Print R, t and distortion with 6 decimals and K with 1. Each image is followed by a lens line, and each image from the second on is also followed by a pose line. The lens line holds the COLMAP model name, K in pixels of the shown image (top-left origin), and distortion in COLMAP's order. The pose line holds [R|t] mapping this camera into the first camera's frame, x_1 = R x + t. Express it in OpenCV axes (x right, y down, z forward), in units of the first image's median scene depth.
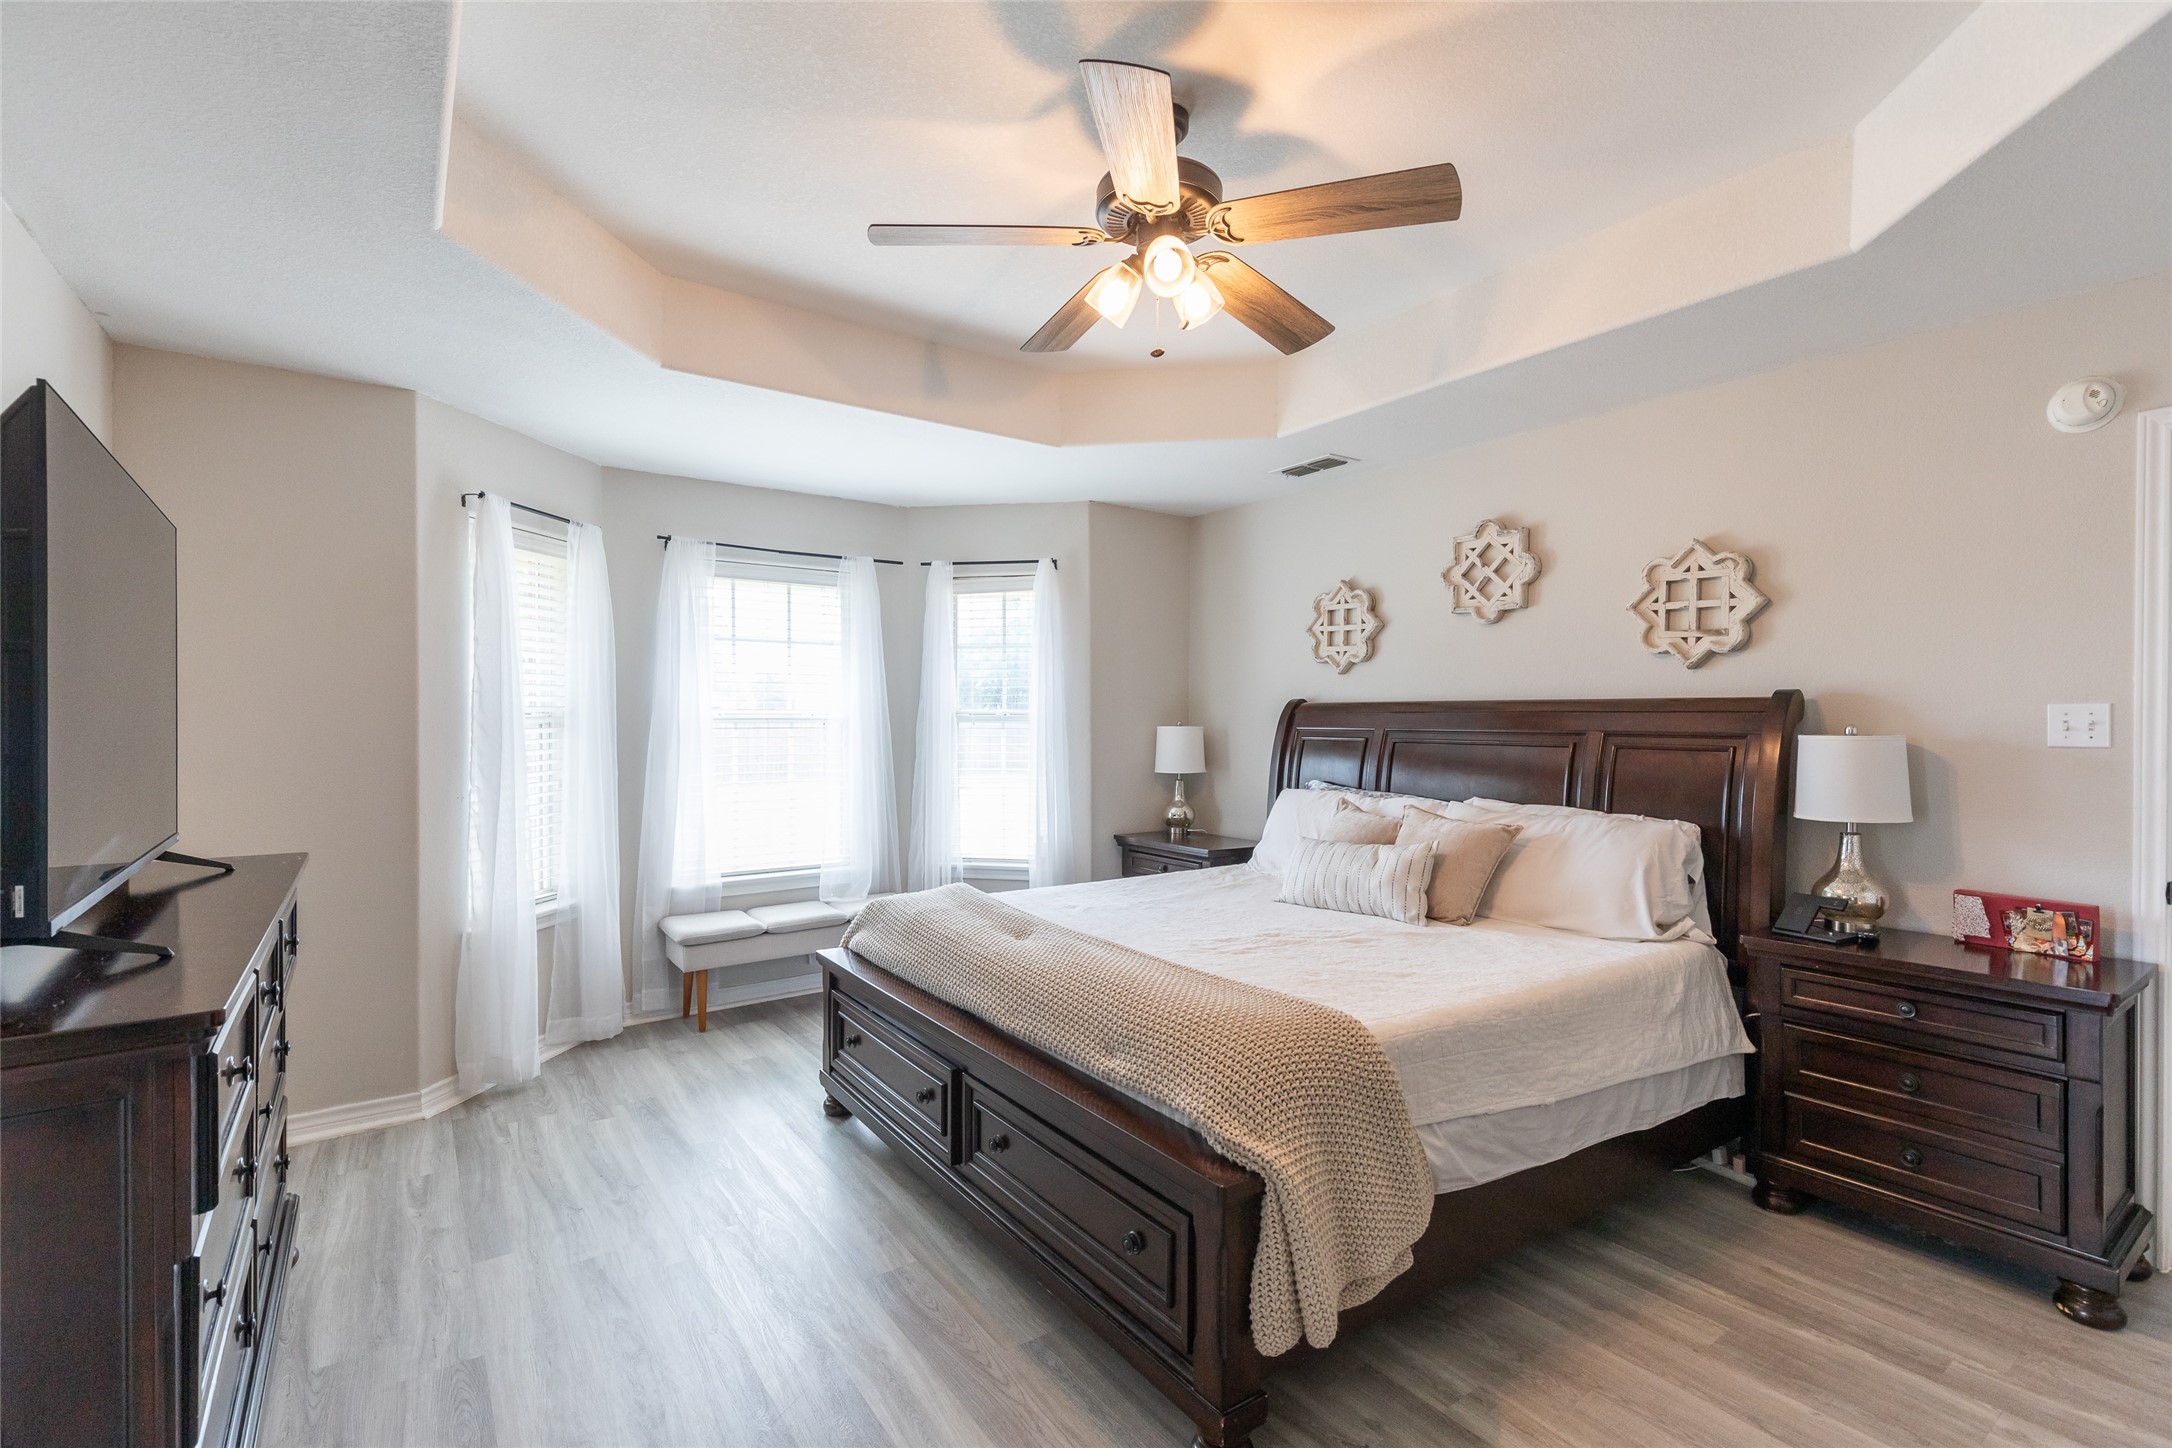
lens RADIAL K [[967.5, 0, 1082.5], [0, 967.5, 731.2], [0, 0, 1]] dist [0.014825, -0.000396]
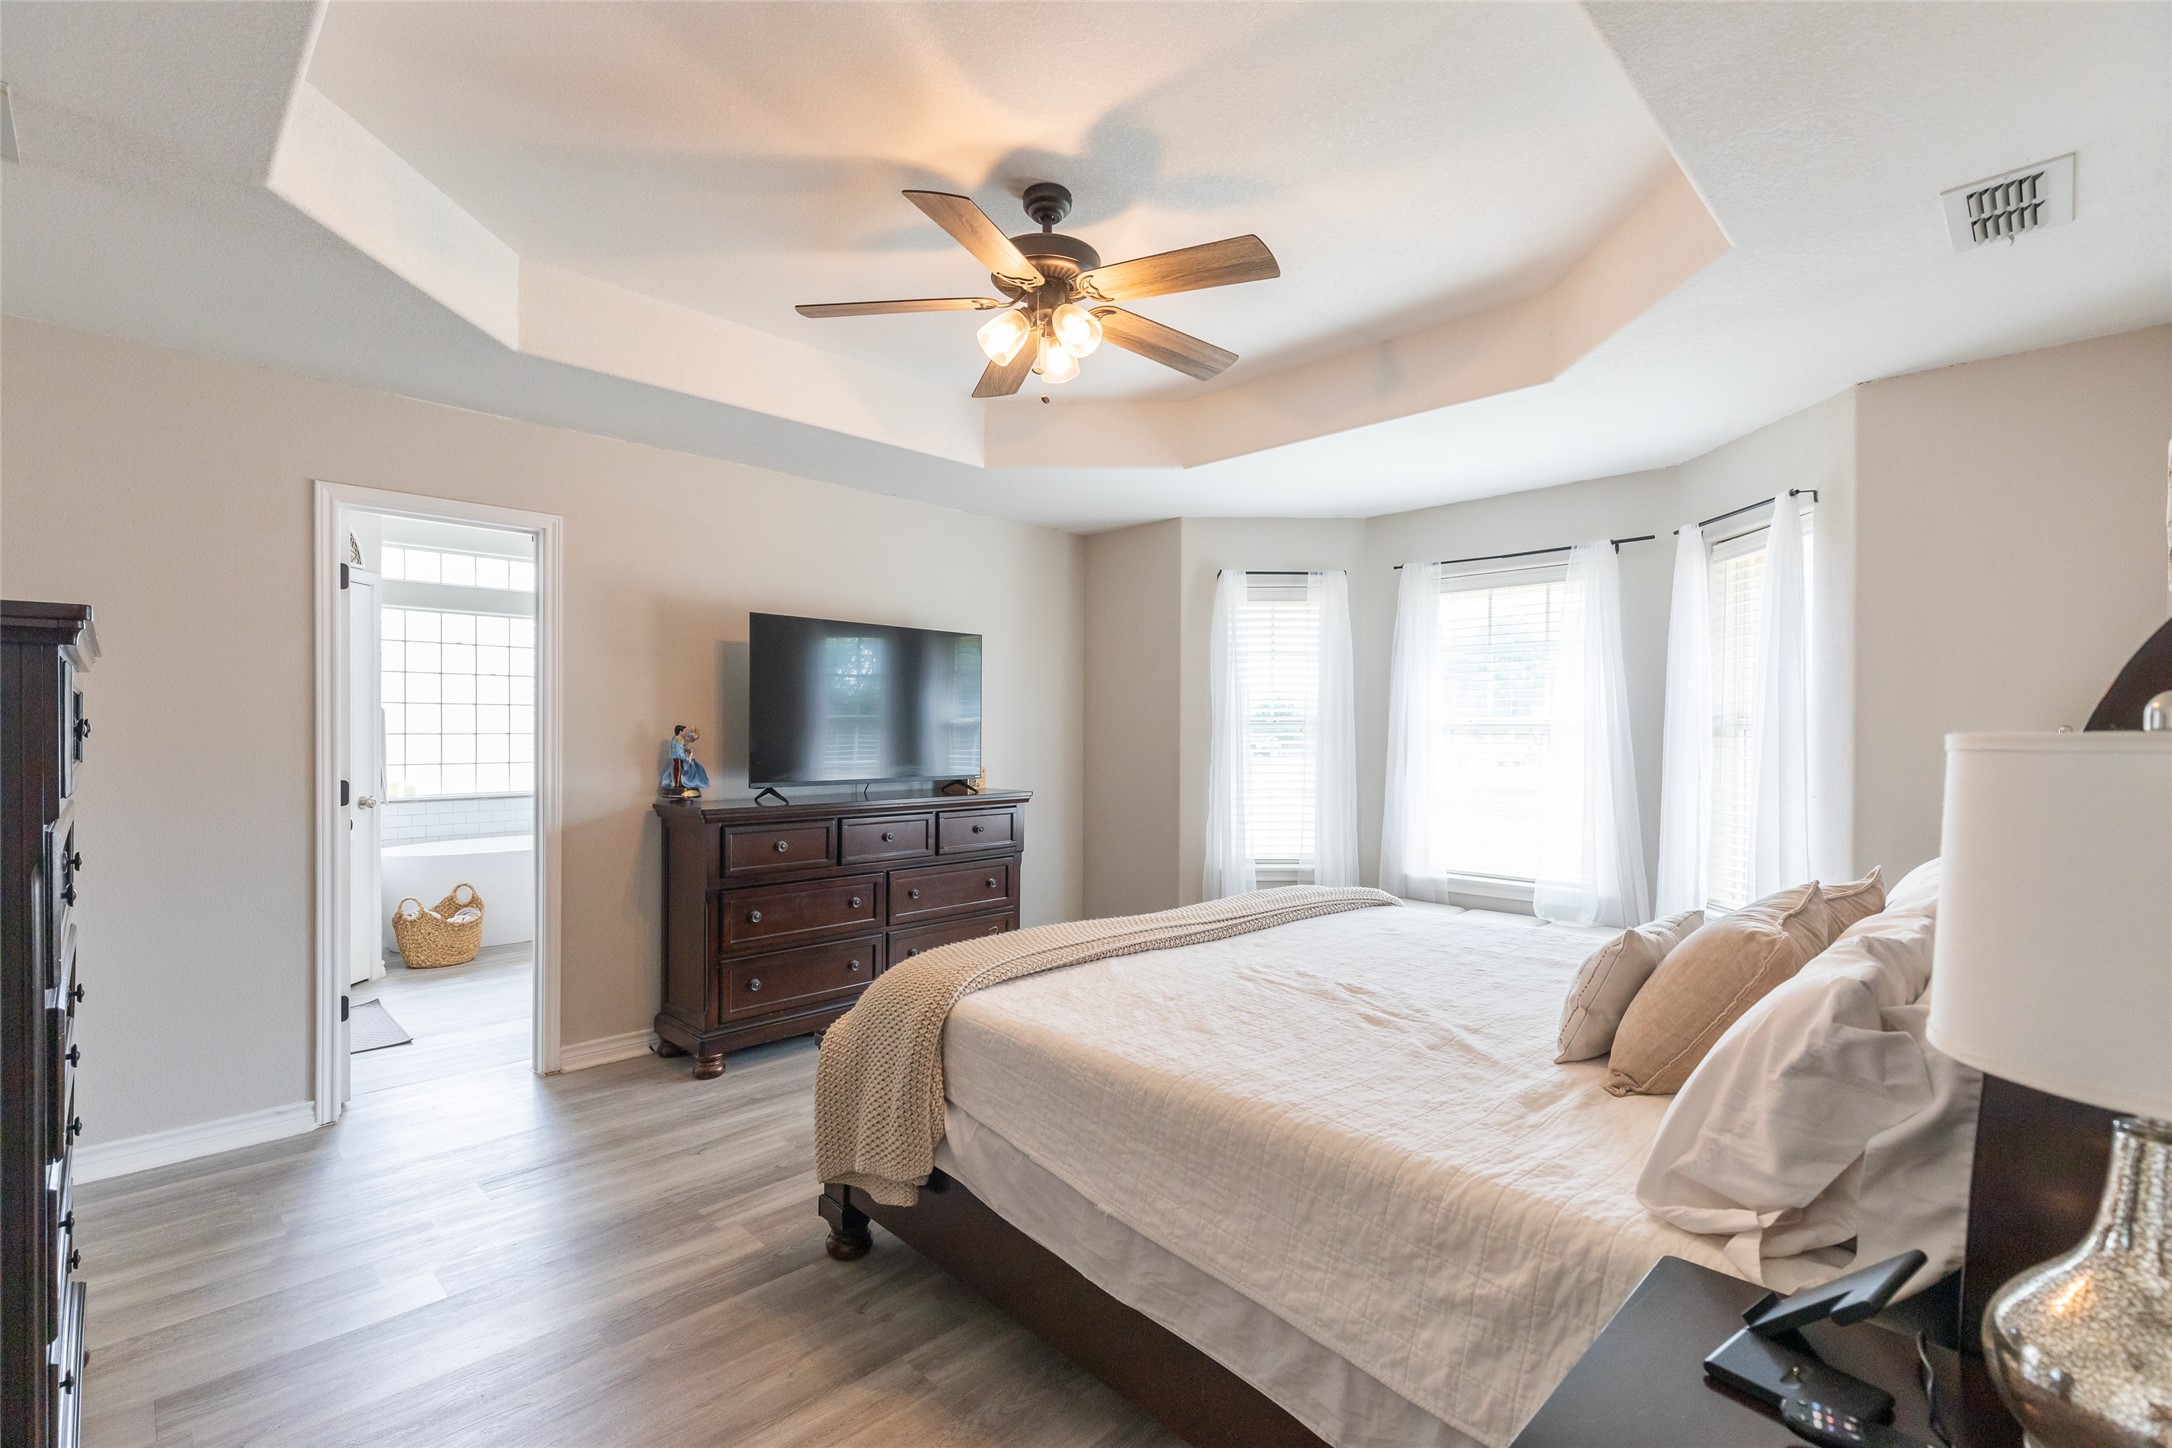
lens RADIAL K [[967.5, 0, 1082.5], [0, 967.5, 731.2], [0, 0, 1]] dist [0.014825, -0.000396]
pose [[0.168805, 0.000394, -0.985649, 0.713584], [-0.017361, 0.999846, -0.002574, 0.005114], [0.985496, 0.017547, 0.168786, 0.493196]]
